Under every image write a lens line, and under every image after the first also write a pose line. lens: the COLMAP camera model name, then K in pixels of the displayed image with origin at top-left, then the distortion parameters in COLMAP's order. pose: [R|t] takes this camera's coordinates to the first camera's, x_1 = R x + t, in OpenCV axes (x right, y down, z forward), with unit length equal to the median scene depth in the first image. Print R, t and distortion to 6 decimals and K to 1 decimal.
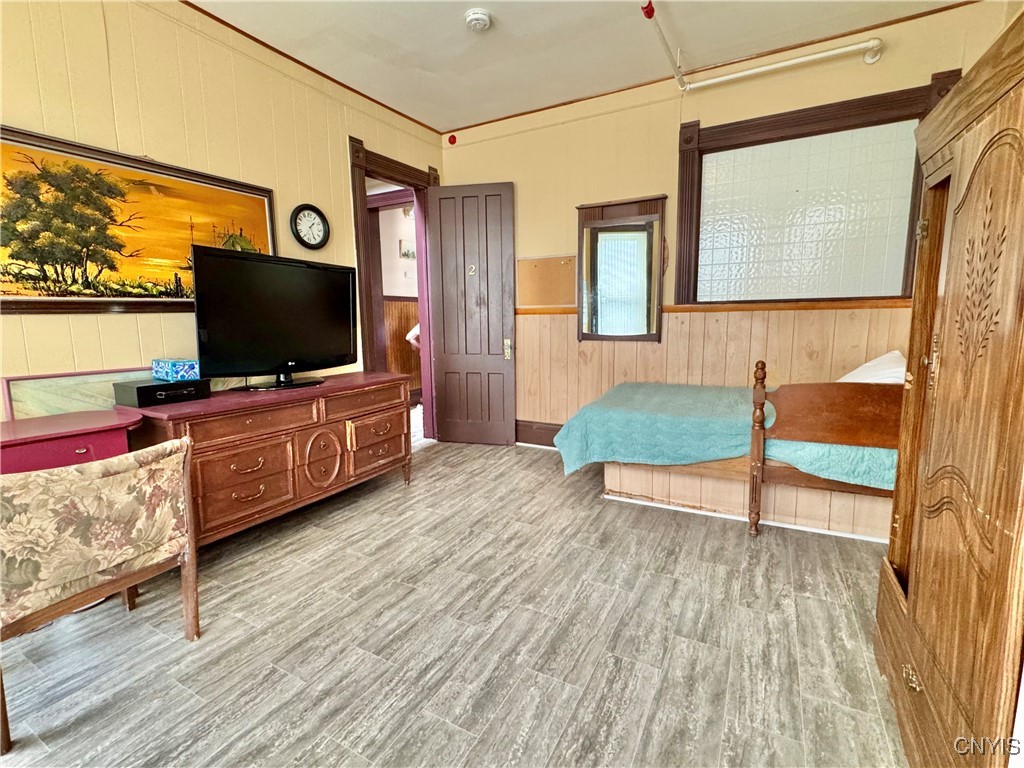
lens RADIAL K [[467.9, 0, 508.8], [0, 467.9, 382.6], [0, 0, 1]] dist [0.000983, 0.000161]
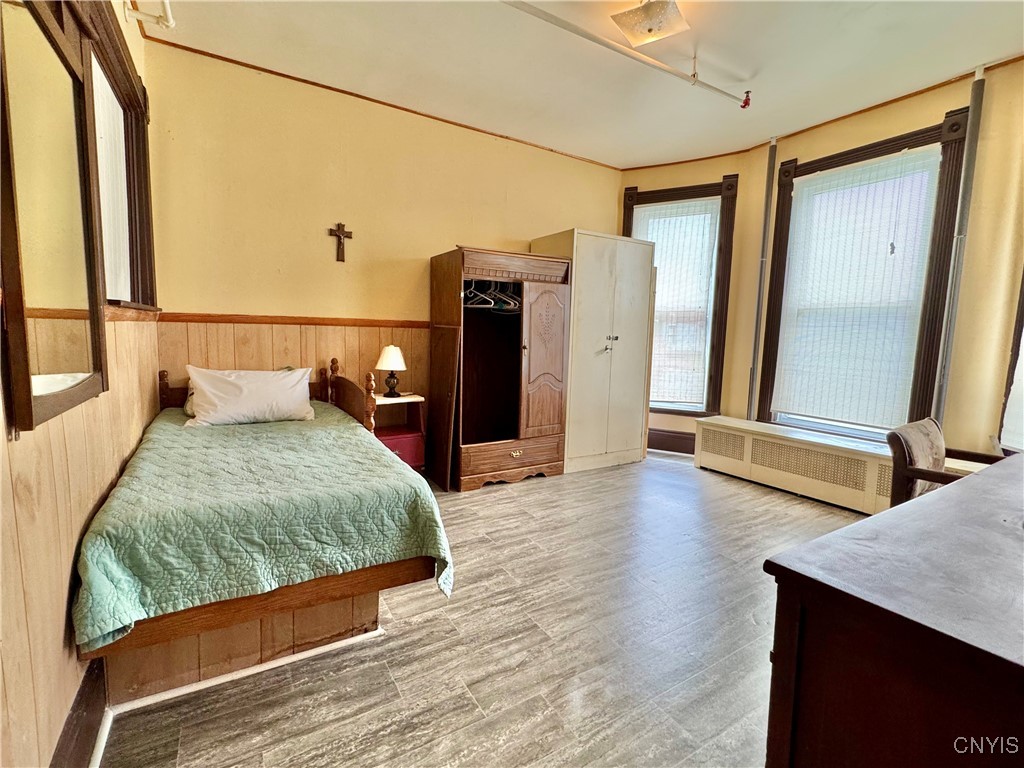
lens RADIAL K [[467.9, 0, 510.1], [0, 467.9, 384.2], [0, 0, 1]] dist [0.000983, 0.000161]
pose [[-0.867951, -0.060976, 0.492892, -0.760079], [0.052186, 0.975744, 0.212605, -0.248721], [-0.493900, 0.210253, -0.843716, 1.887747]]
